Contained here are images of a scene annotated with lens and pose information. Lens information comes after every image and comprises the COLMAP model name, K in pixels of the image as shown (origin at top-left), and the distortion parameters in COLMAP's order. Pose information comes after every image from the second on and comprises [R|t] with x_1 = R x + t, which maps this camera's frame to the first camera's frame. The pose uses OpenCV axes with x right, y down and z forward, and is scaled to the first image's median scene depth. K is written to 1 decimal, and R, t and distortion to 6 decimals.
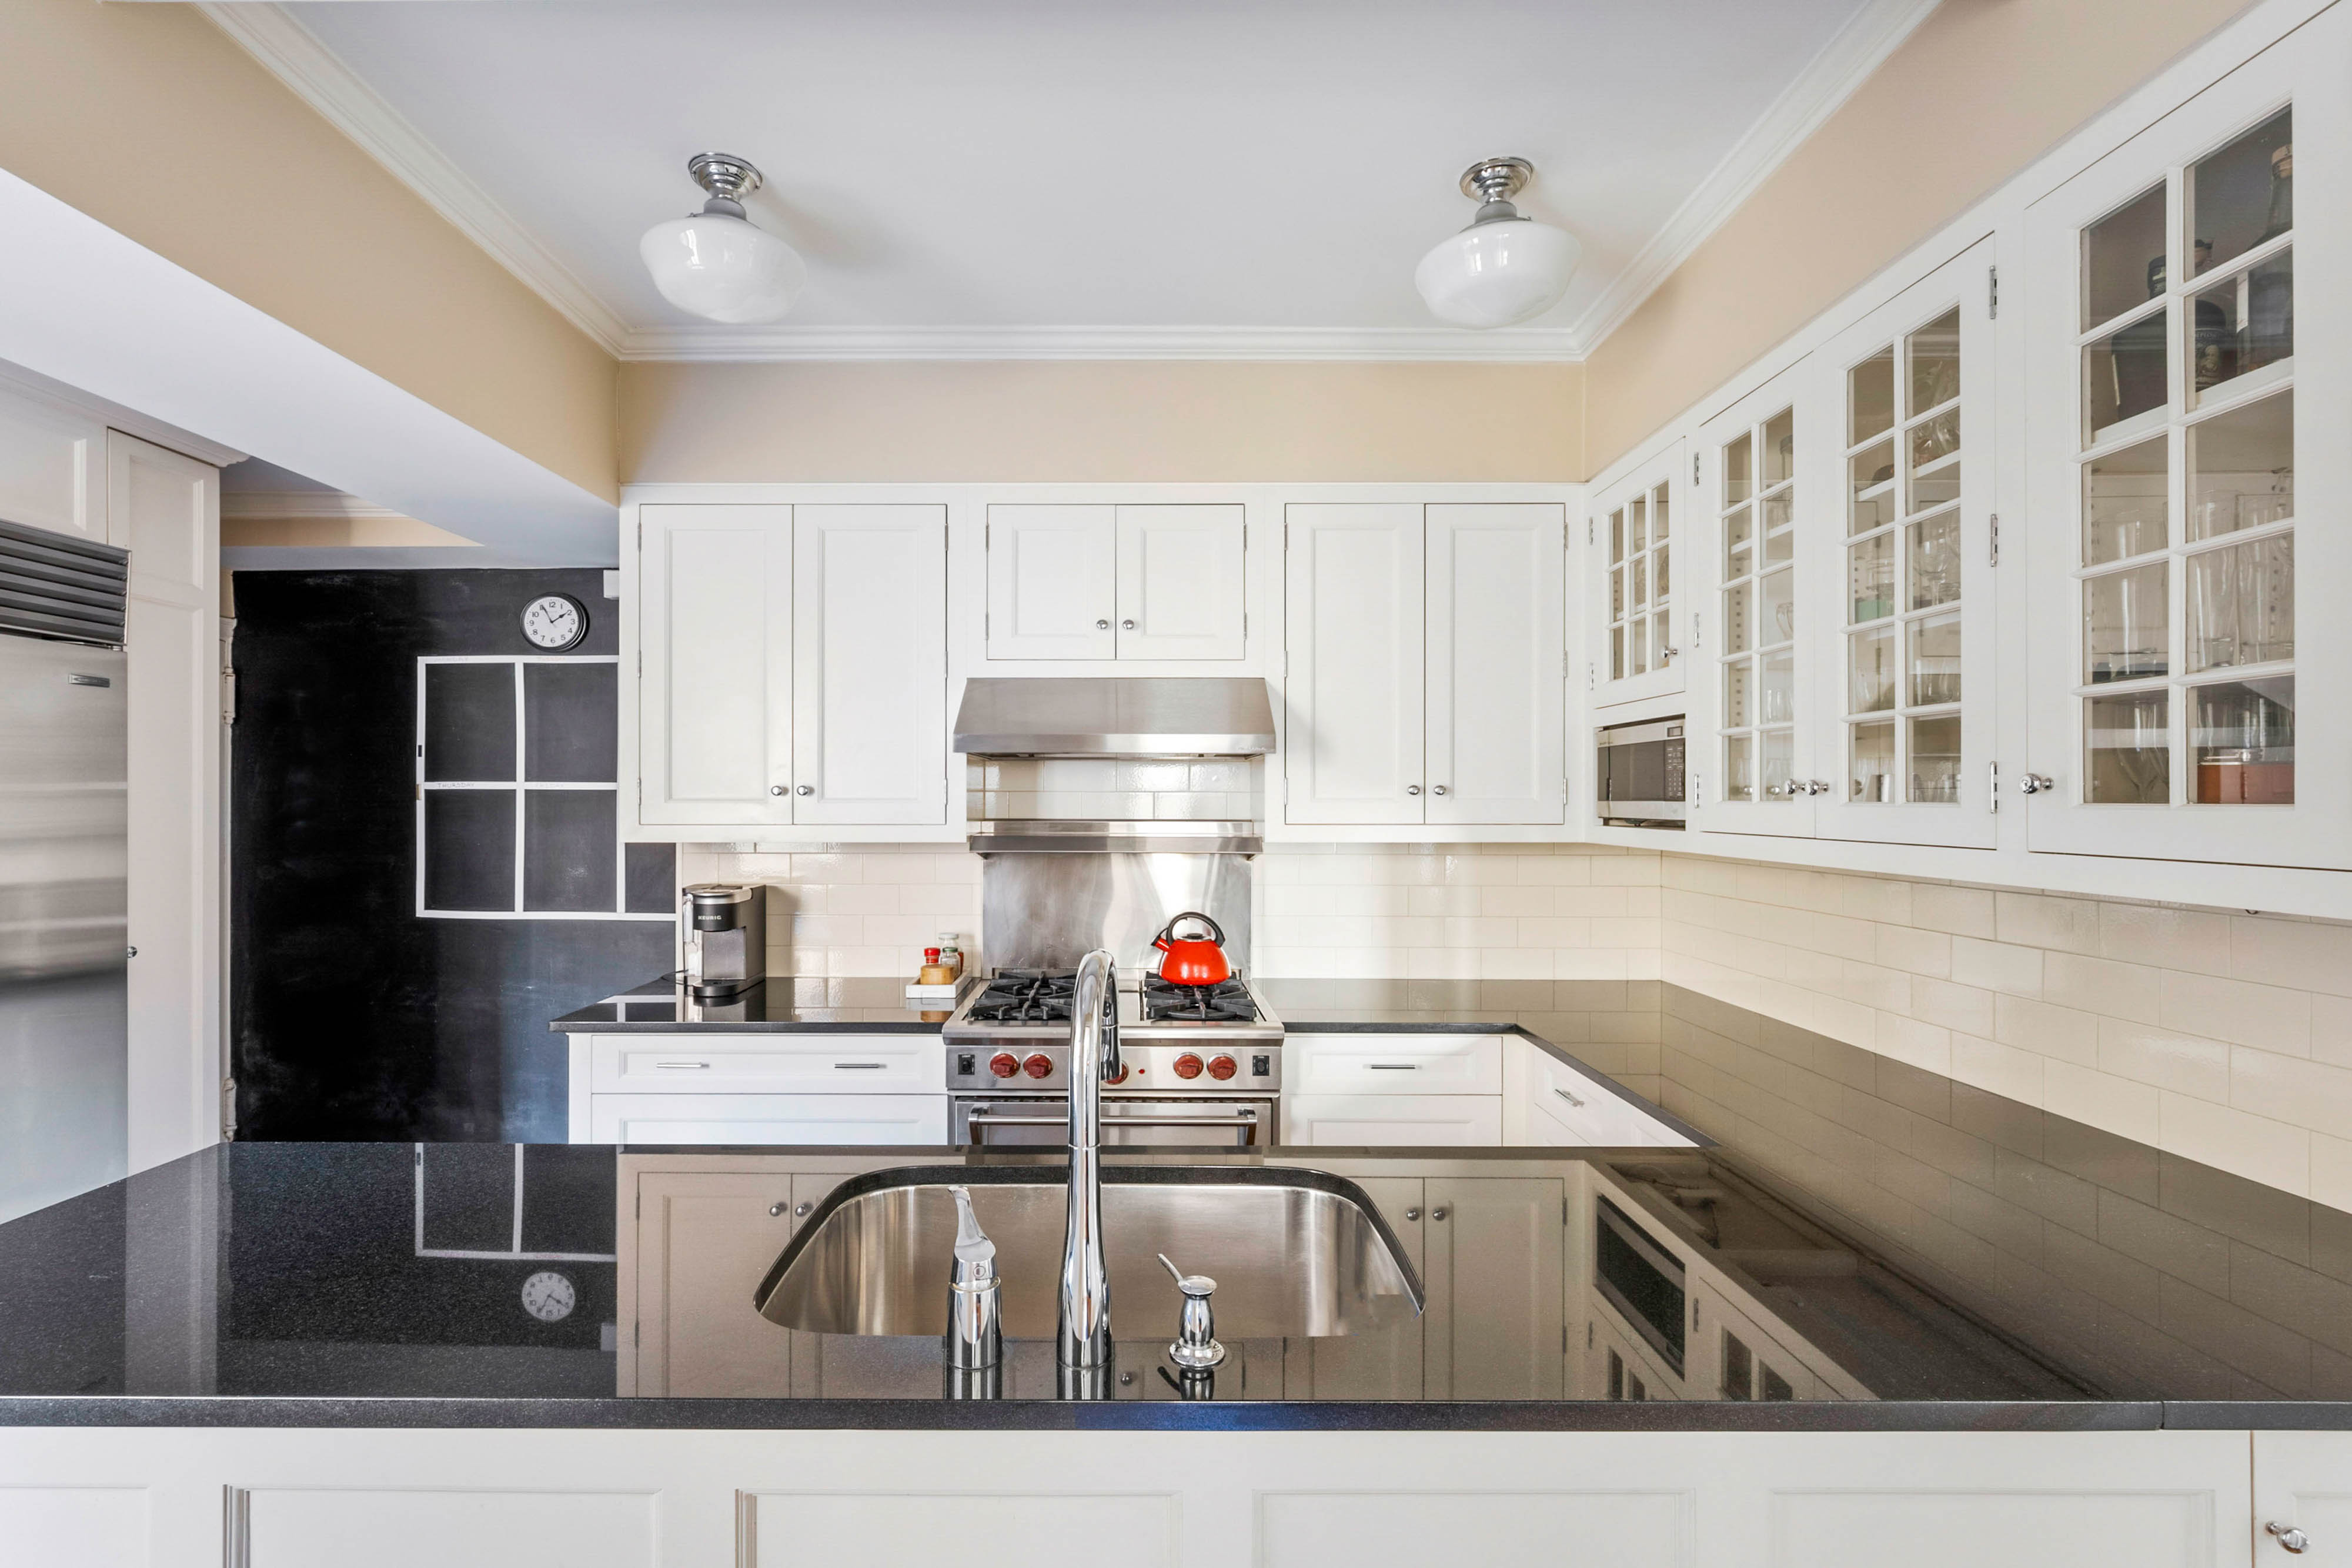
lens RADIAL K [[991.2, 0, 1162.2], [0, 991.2, 803.3], [0, 0, 1]] dist [-0.002184, 0.000044]
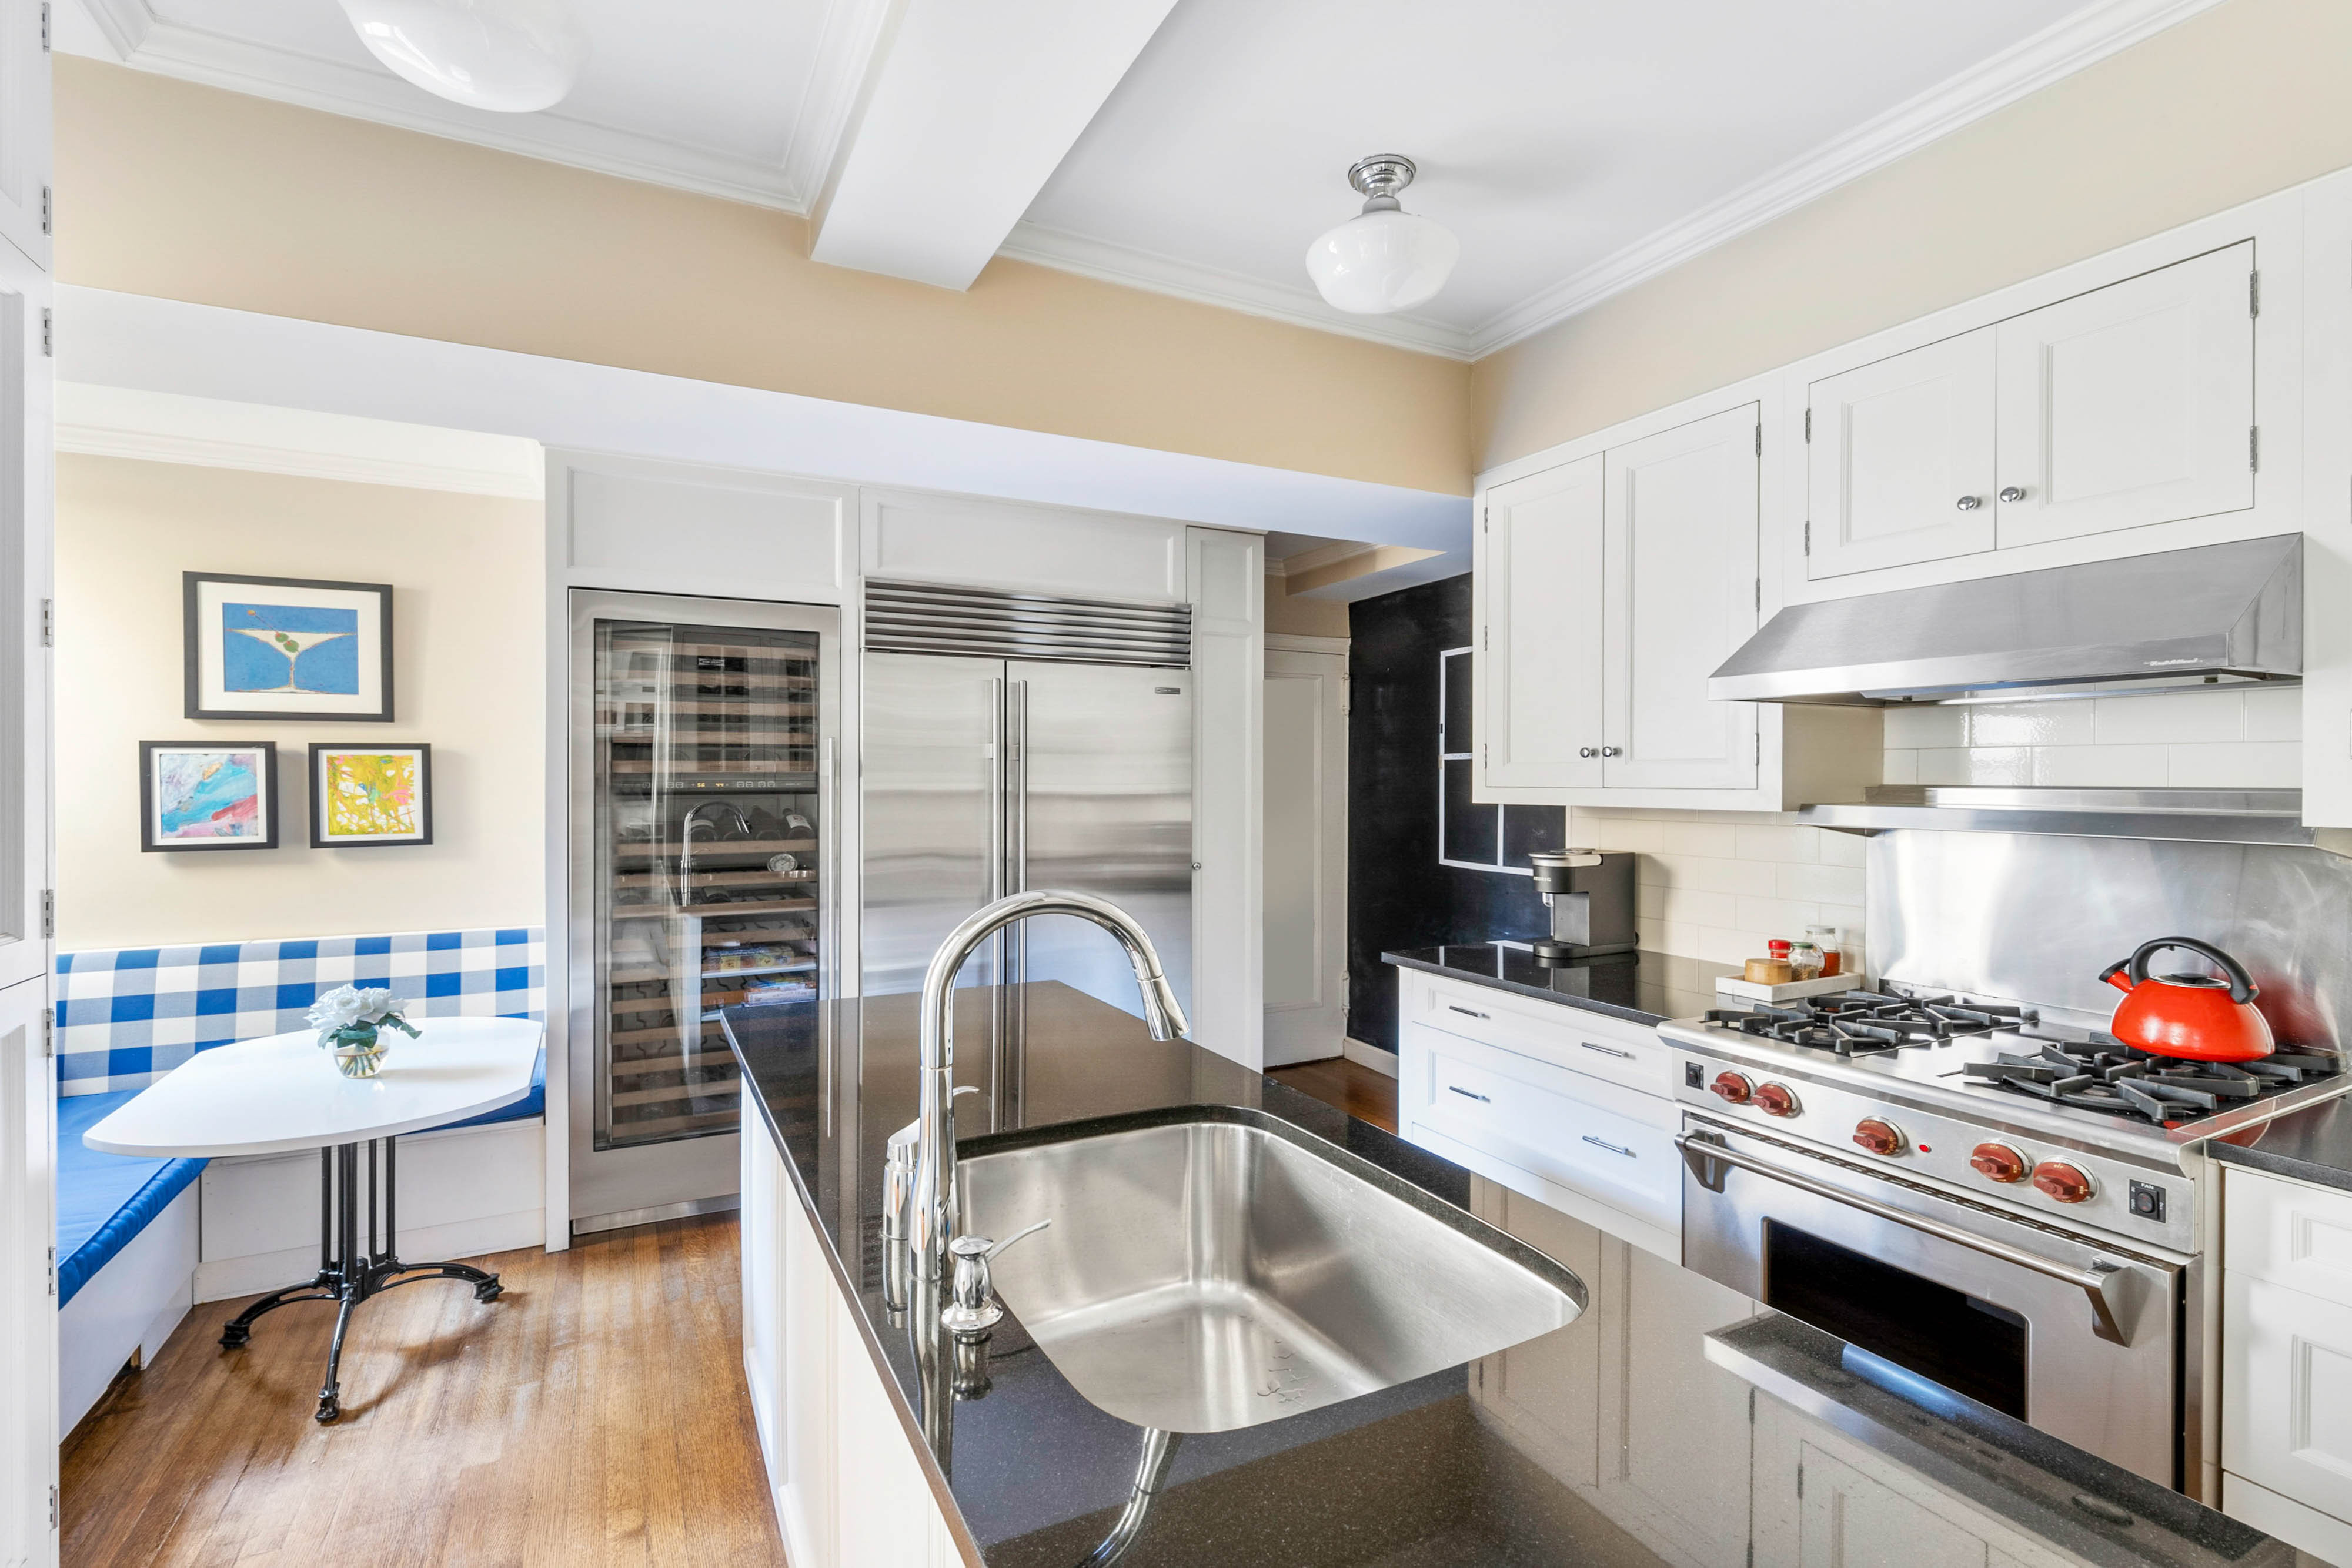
lens RADIAL K [[989.2, 0, 1190.5], [0, 989.2, 778.3], [0, 0, 1]] dist [0.008197, 0.000075]
pose [[0.540154, 0.001426, -0.841565, 0.214320], [0.001657, 0.999995, 0.002758, 0.008937], [0.841565, -0.002885, 0.540148, 0.151577]]
